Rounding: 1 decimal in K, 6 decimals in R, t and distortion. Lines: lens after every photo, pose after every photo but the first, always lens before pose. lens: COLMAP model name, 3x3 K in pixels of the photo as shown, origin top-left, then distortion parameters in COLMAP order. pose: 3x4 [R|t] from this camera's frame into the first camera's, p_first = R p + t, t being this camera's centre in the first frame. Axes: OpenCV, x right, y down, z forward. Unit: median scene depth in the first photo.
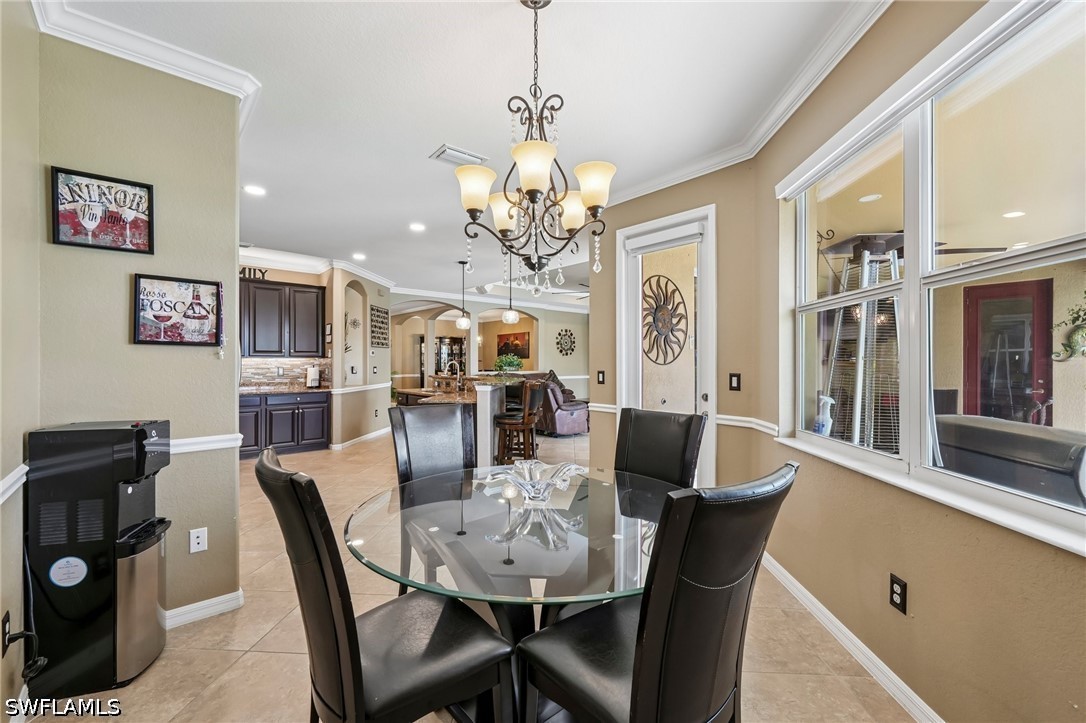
lens RADIAL K [[438.3, 0, 525.1], [0, 438.3, 364.0], [0, 0, 1]] dist [-0.000427, -0.000083]
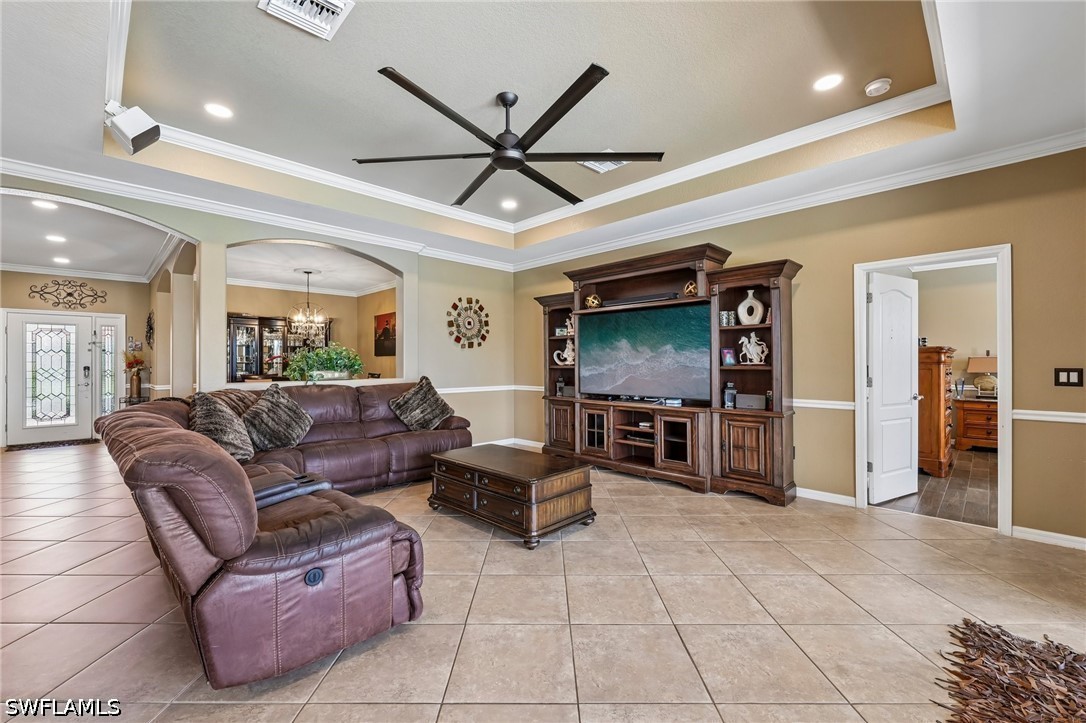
lens RADIAL K [[453.8, 0, 543.6], [0, 453.8, 356.9], [0, 0, 1]] dist [0.010149, -0.000158]
pose [[0.994495, -0.002168, 0.104762, 0.189954], [0.004014, 0.999840, -0.017419, 0.001635], [-0.104708, 0.017743, 0.994345, 0.689777]]
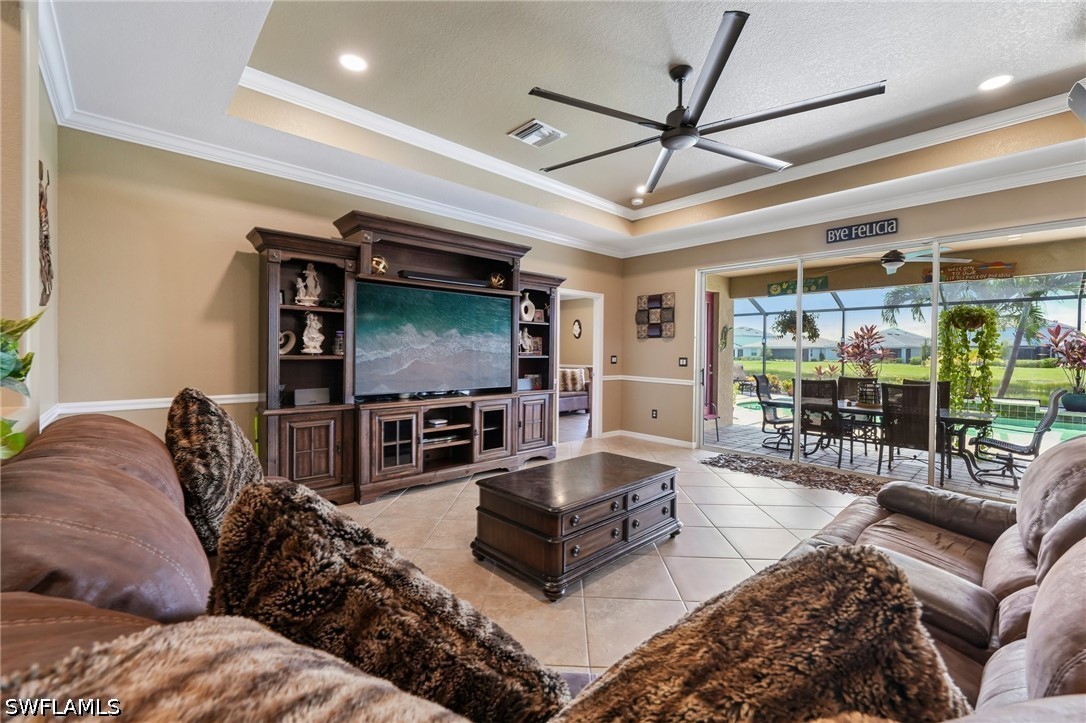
lens RADIAL K [[447.7, 0, 542.6], [0, 447.7, 358.7], [0, 0, 1]] dist [0.000172, -0.000253]
pose [[-0.057280, -0.016658, 0.998219, -0.162325], [-0.007876, 0.999837, 0.016233, -0.002067], [-0.998327, -0.006932, -0.057402, 1.220860]]
